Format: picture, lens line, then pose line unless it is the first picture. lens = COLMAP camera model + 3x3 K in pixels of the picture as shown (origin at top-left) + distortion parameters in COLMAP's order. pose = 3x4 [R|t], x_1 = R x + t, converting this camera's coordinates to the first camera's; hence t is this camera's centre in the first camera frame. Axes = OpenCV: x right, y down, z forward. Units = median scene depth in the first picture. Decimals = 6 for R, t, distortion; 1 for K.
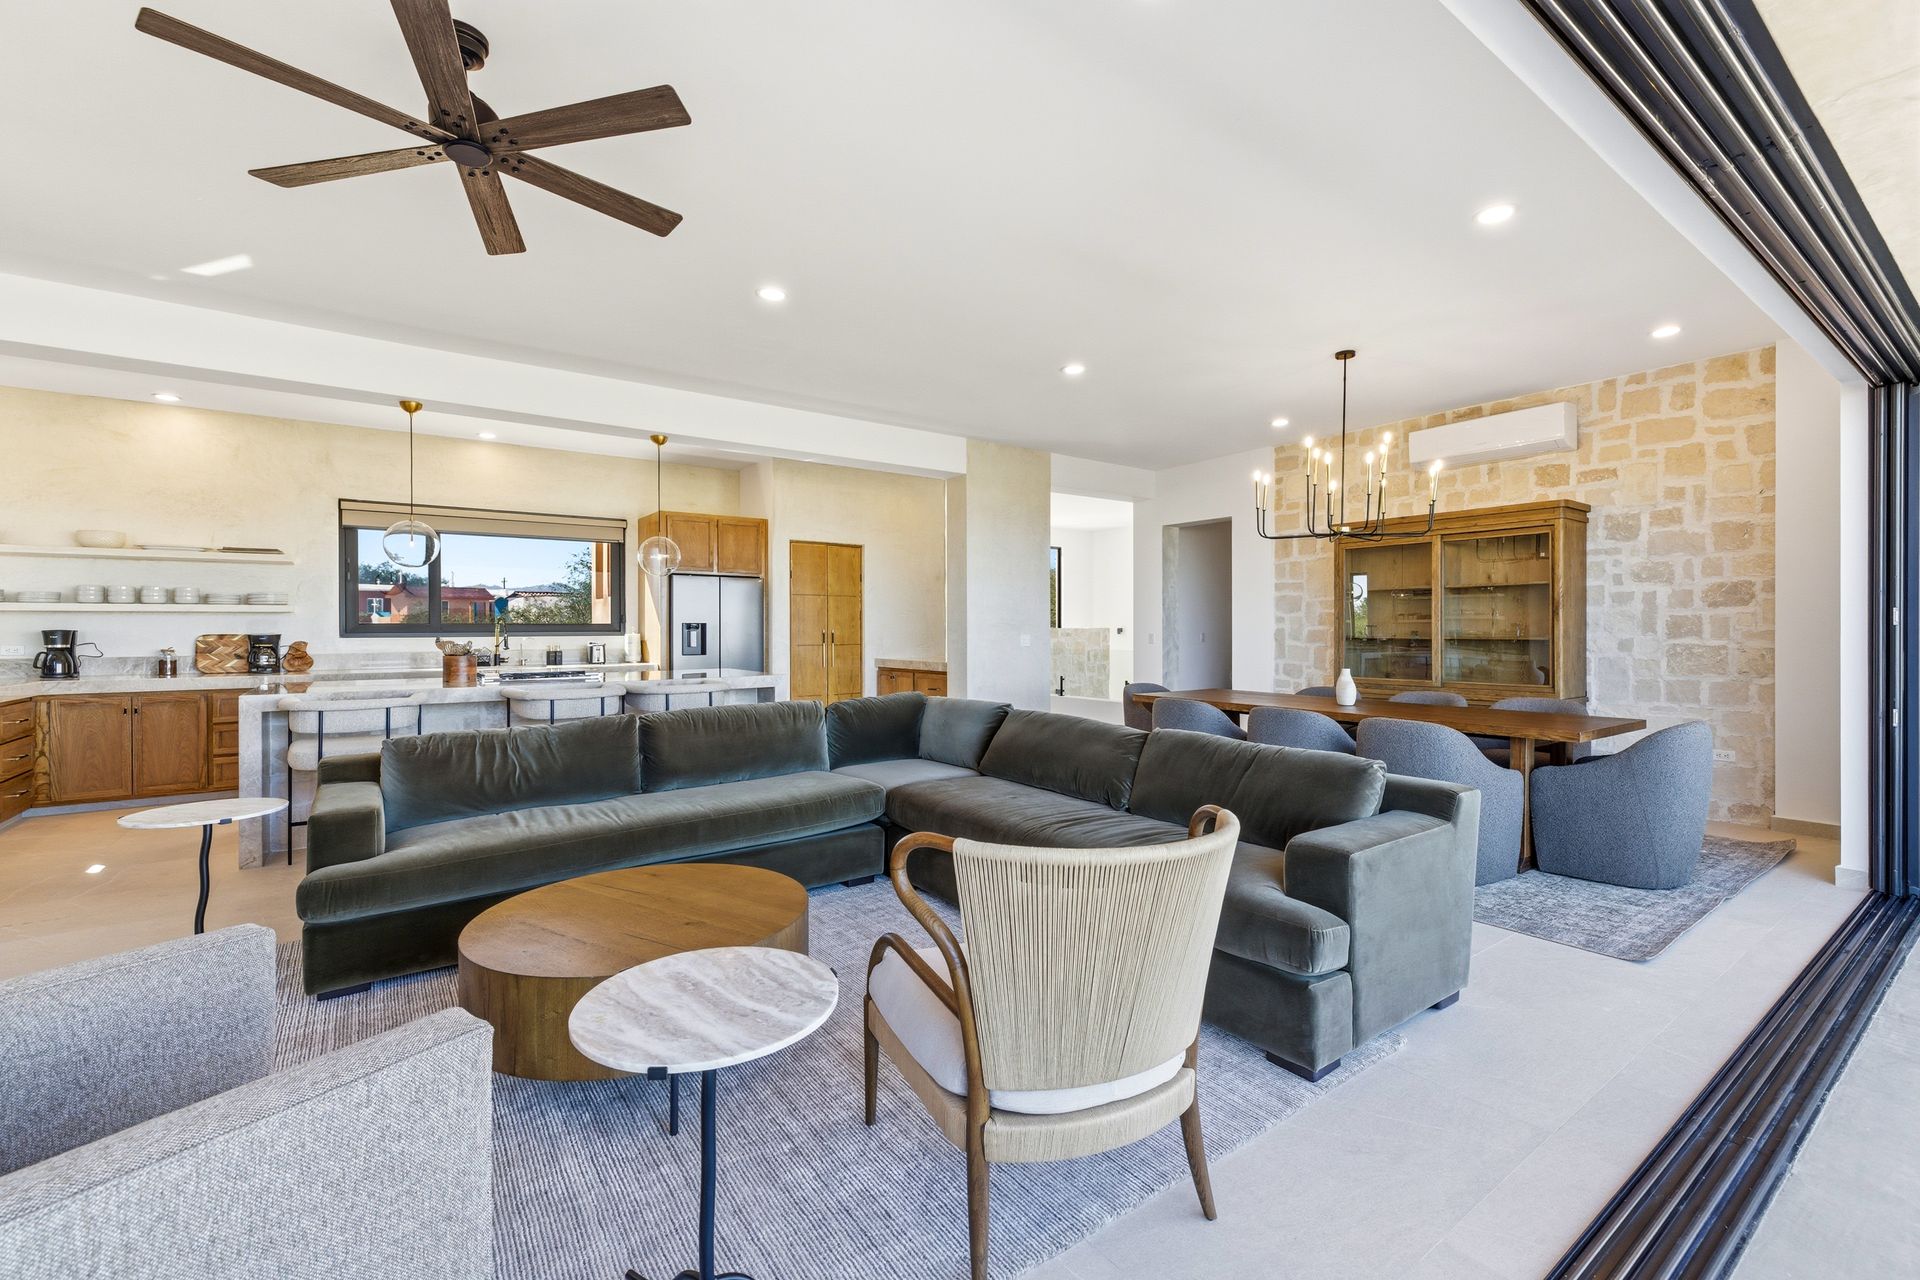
lens RADIAL K [[823.0, 0, 959.4], [0, 823.0, 630.5], [0, 0, 1]] dist [0.005044, 0.000359]
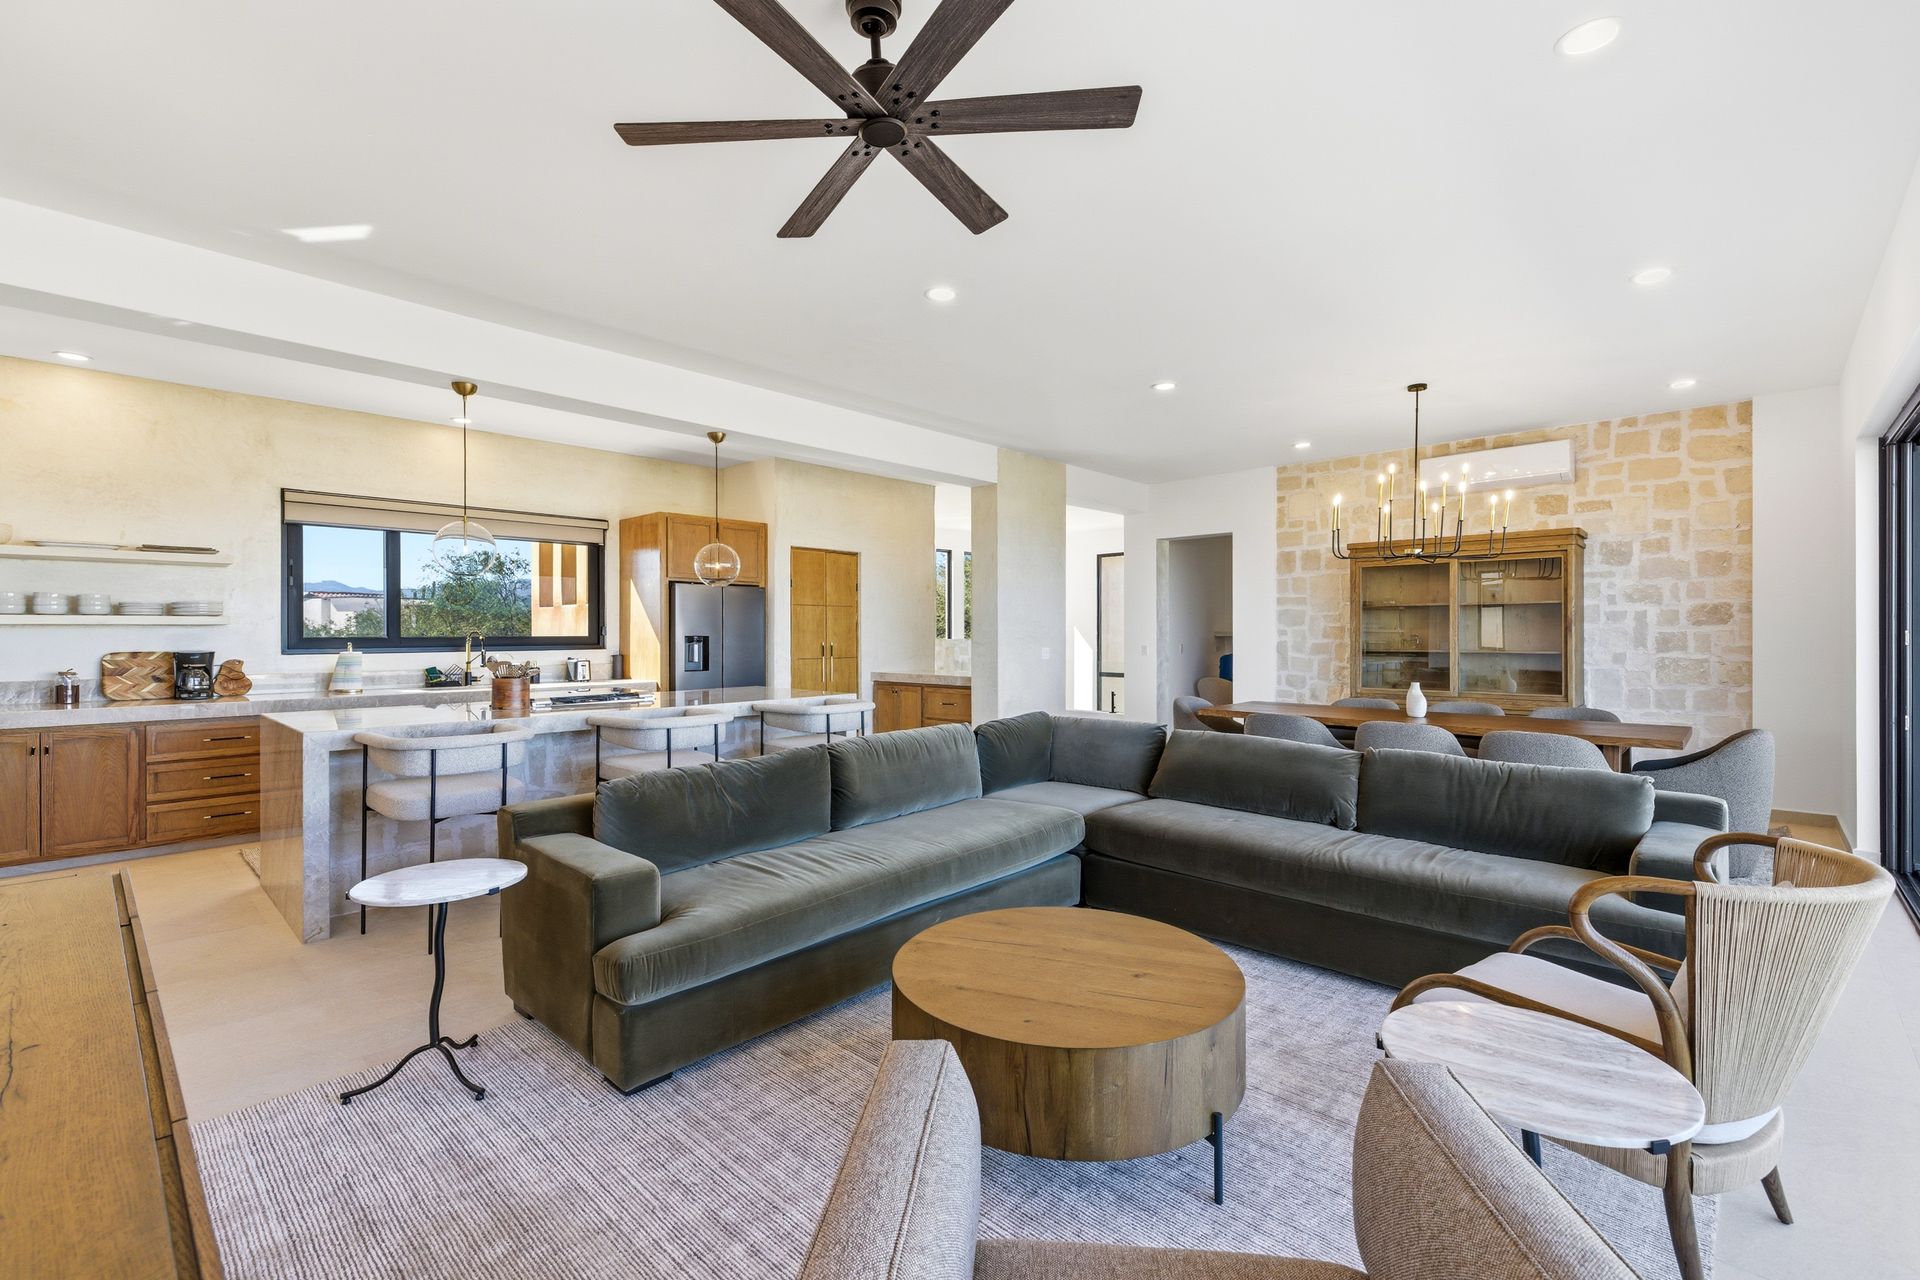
lens RADIAL K [[842.8, 0, 960.0], [0, 842.8, 633.6], [0, 0, 1]] dist [0.005590, 0.000653]
pose [[0.982263, 0.000394, 0.187509, -0.277144], [-0.000098, 0.999999, -0.001588, -0.013282], [-0.187509, 0.001542, 0.982262, 0.035233]]
